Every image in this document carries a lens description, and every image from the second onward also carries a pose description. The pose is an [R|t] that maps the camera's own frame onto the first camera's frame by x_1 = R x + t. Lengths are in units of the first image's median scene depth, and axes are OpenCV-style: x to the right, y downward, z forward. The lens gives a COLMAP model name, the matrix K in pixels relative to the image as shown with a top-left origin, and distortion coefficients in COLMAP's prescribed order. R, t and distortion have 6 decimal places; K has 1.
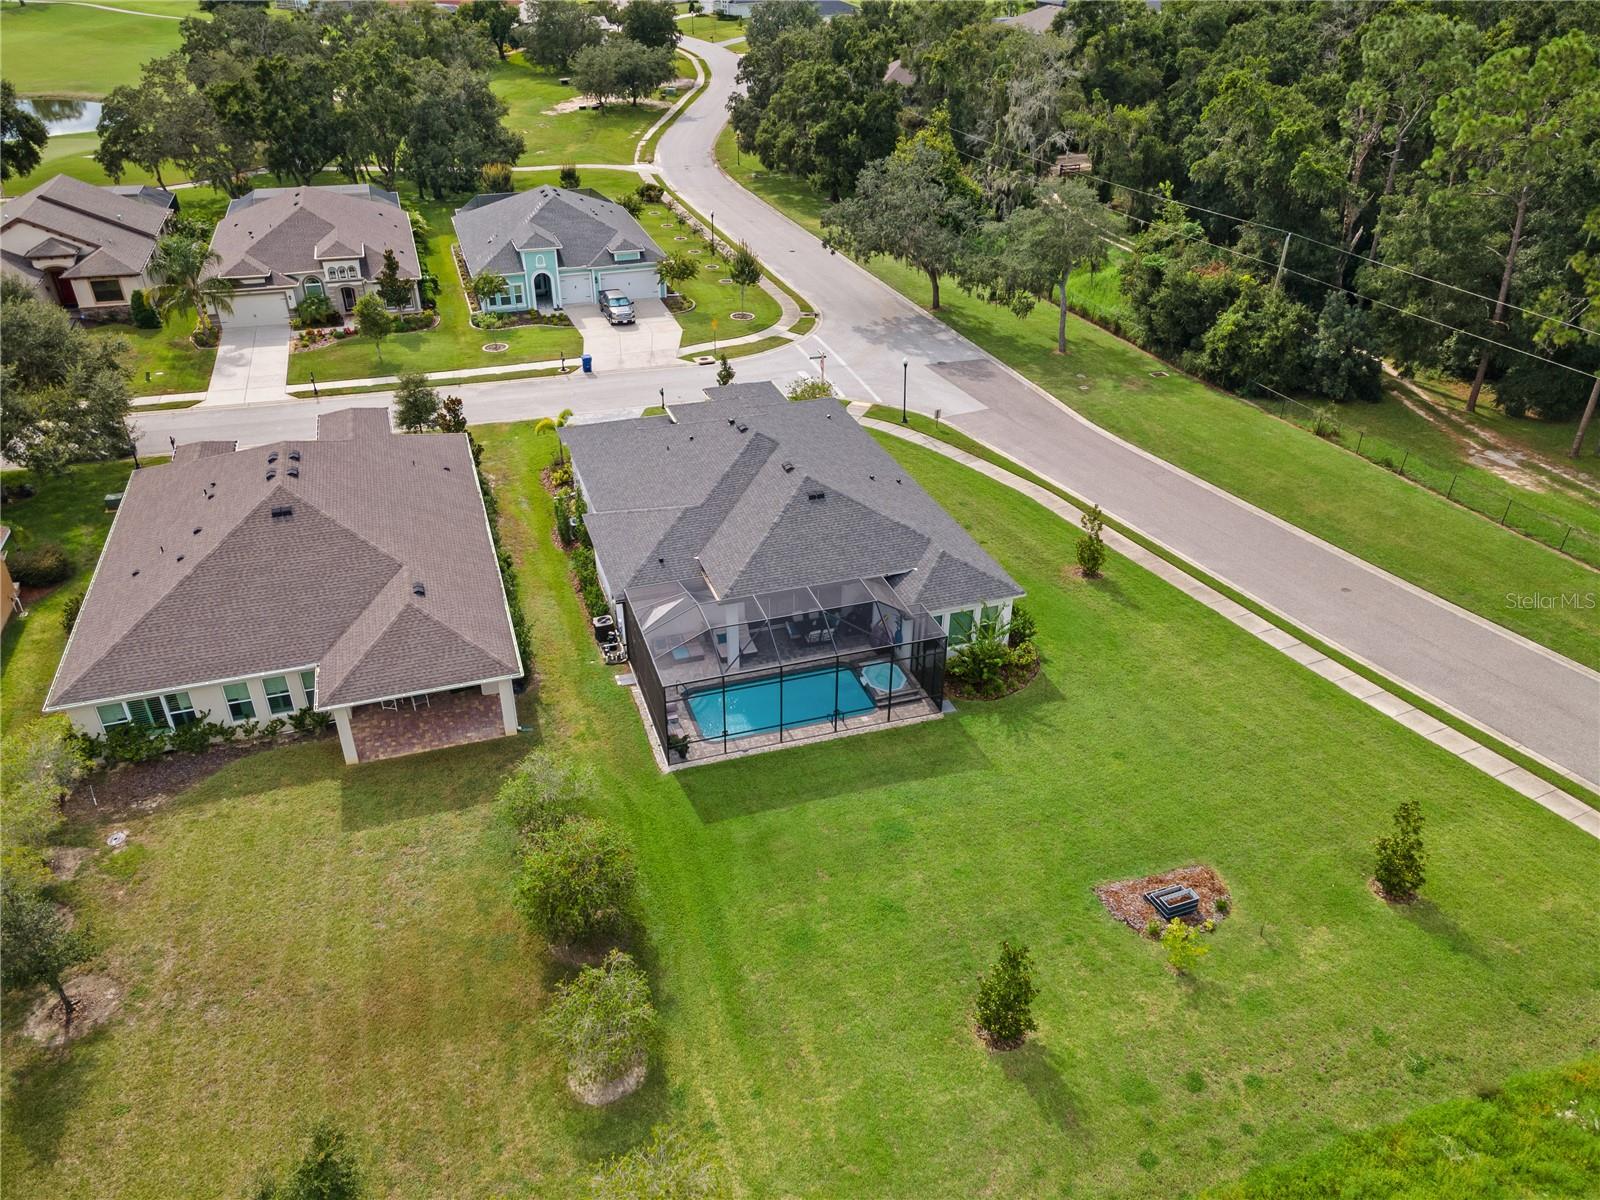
lens RADIAL K [[1165.2, 0, 787.6], [0, 1165.2, 606.1], [0, 0, 1]] dist [0.030741, 0.031946]
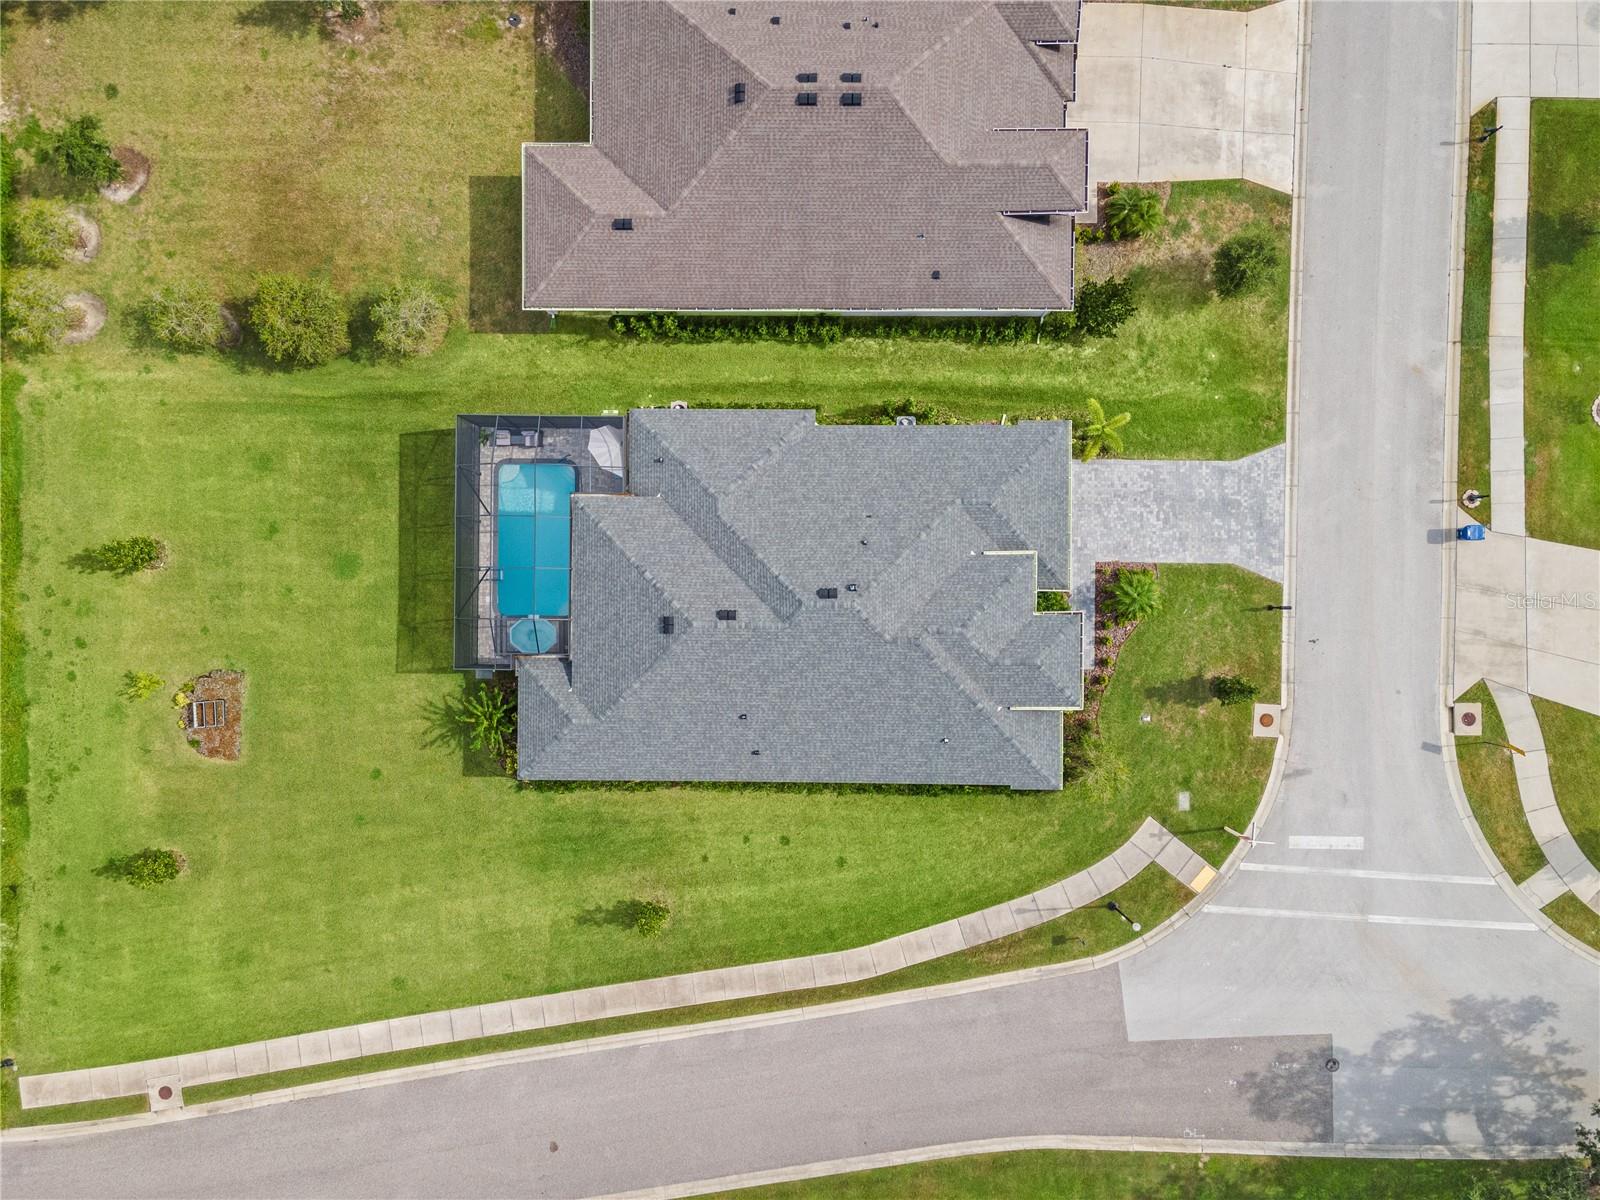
lens RADIAL K [[1165.2, 0, 787.6], [0, 1165.2, 606.1], [0, 0, 1]] dist [0.030741, 0.031946]
pose [[-0.316762, 0.948455, 0.009688, -0.019046], [-0.476418, -0.167928, 0.863033, -0.589864], [0.820175, 0.268761, 0.505055, 0.359732]]
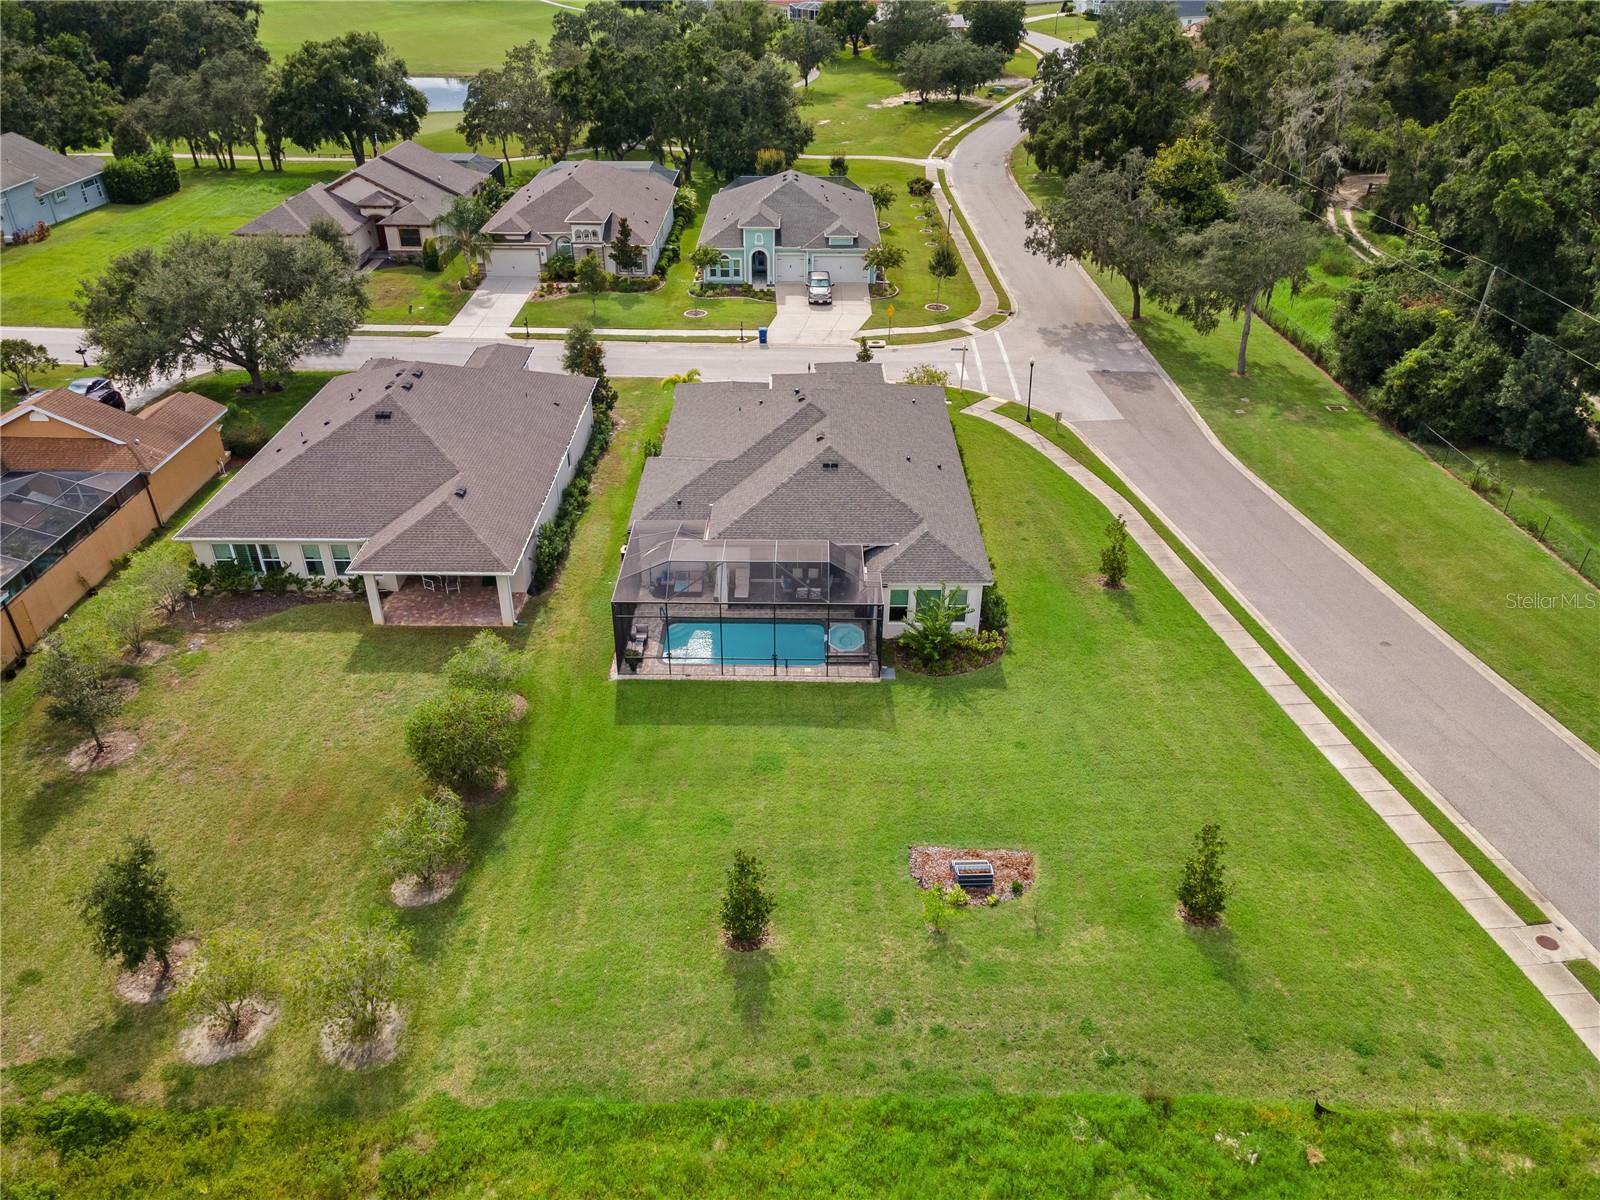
lens RADIAL K [[1165.2, 0, 787.6], [0, 1165.2, 606.1], [0, 0, 1]] dist [0.030741, 0.031946]
pose [[0.946485, 0.166473, -0.276500, 0.185474], [-0.166123, 0.985792, 0.024864, 0.008243], [0.276710, 0.022399, 0.960692, -0.023108]]
